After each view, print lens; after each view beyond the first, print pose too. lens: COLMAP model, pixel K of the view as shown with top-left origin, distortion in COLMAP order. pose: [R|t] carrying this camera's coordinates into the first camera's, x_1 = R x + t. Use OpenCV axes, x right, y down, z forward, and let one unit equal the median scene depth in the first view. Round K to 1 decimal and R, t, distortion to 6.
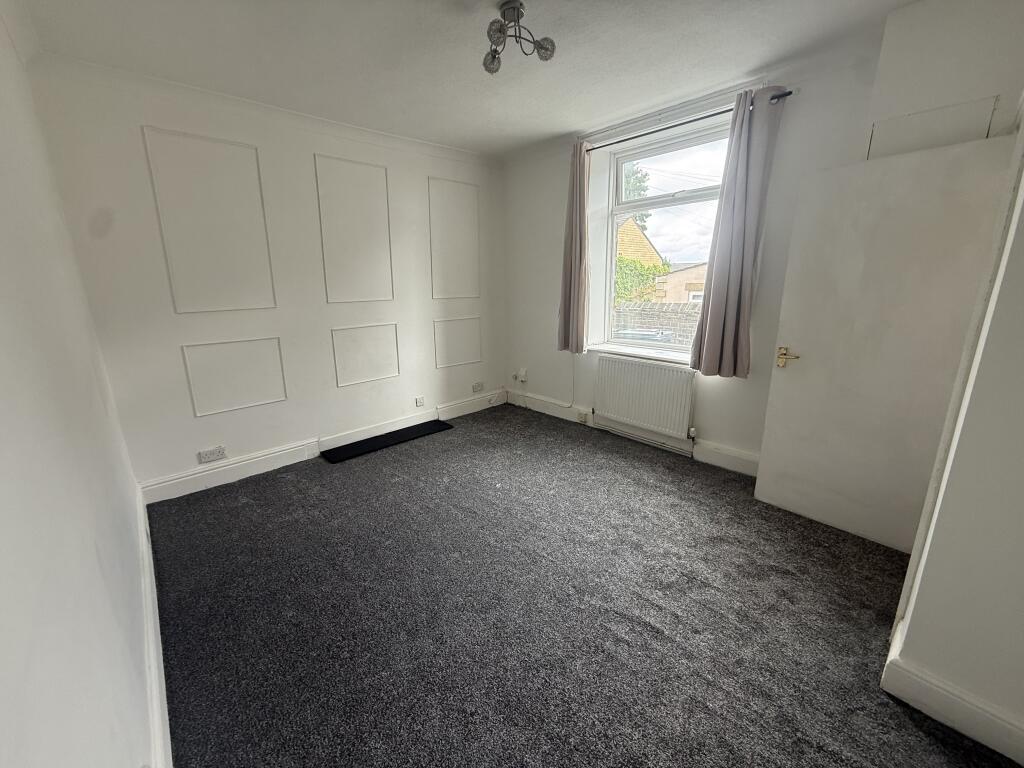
lens RADIAL K [[407.2, 0, 508.4], [0, 407.2, 380.7], [0, 0, 1]] dist [-0.008780, -0.000120]
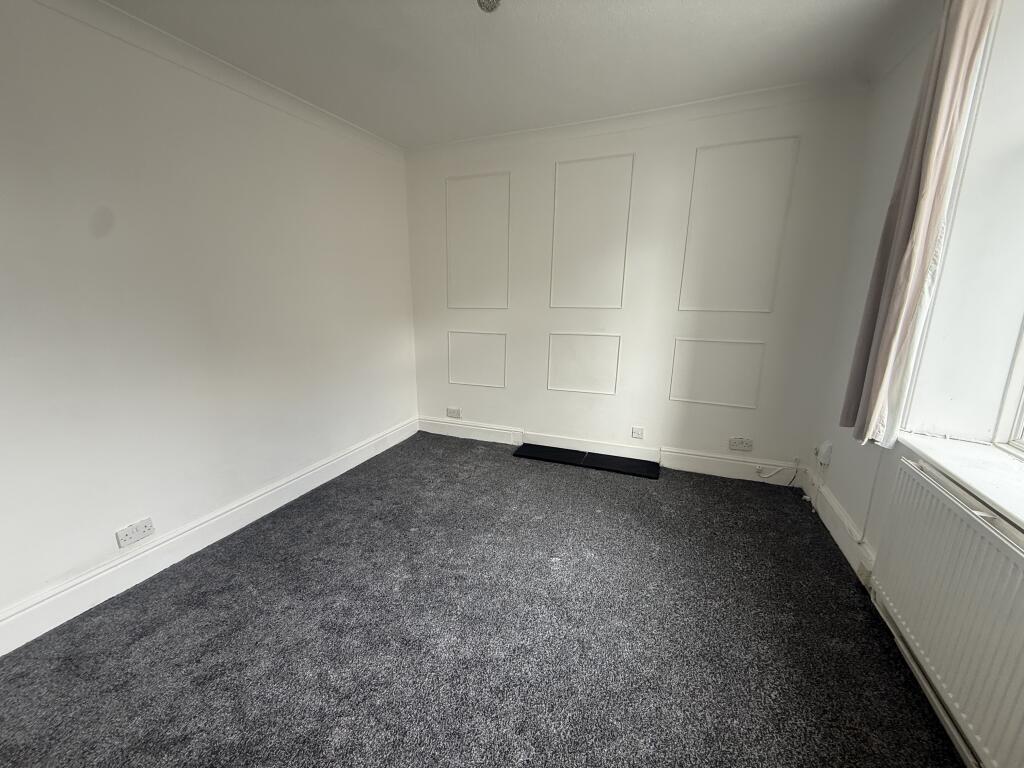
lens RADIAL K [[407.2, 0, 510.2], [0, 407.2, 381.8], [0, 0, 1]] dist [-0.008780, -0.000120]
pose [[0.414588, 0.215269, -0.884181, 0.425686], [-0.220938, 0.966358, 0.131679, -0.111771], [0.882782, 0.140757, 0.448201, 0.434906]]
